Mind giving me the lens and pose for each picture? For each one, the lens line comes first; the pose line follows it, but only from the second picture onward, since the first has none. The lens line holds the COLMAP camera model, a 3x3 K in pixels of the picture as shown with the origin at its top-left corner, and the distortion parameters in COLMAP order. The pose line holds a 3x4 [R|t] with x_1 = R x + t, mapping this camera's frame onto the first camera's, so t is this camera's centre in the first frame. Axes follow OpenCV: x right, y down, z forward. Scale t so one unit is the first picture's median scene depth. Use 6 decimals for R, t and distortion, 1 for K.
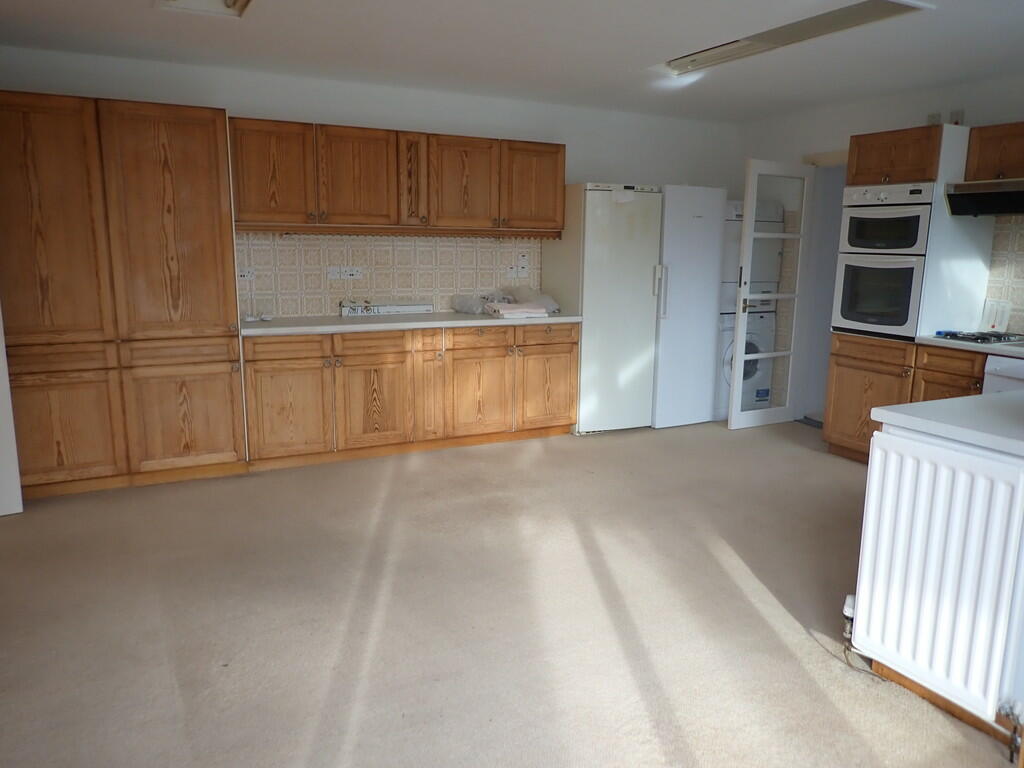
lens RADIAL K [[759.5, 0, 516.8], [0, 759.5, 386.8], [0, 0, 1]] dist [-0.000581, 0.001208]
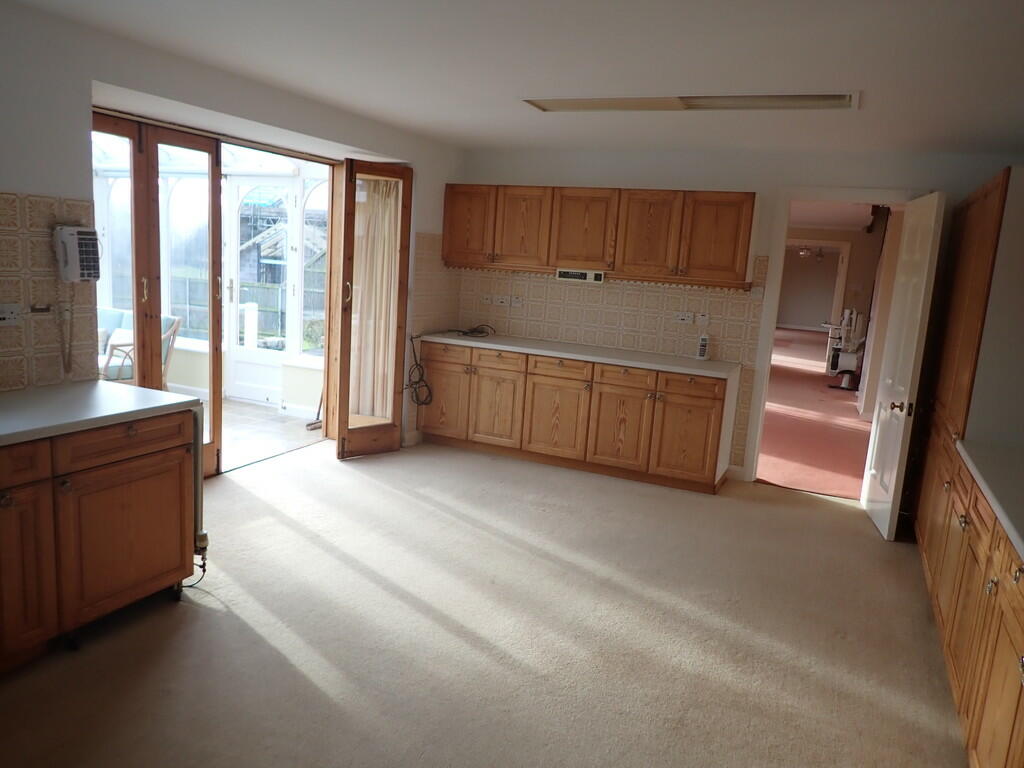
lens RADIAL K [[759.5, 0, 515.6], [0, 759.5, 384.5], [0, 0, 1]] dist [-0.000581, 0.001208]
pose [[-0.777095, 0.034129, -0.628458, 0.740525], [-0.198991, 0.933984, 0.296776, -0.412651], [0.597098, 0.355680, -0.719003, 1.924292]]
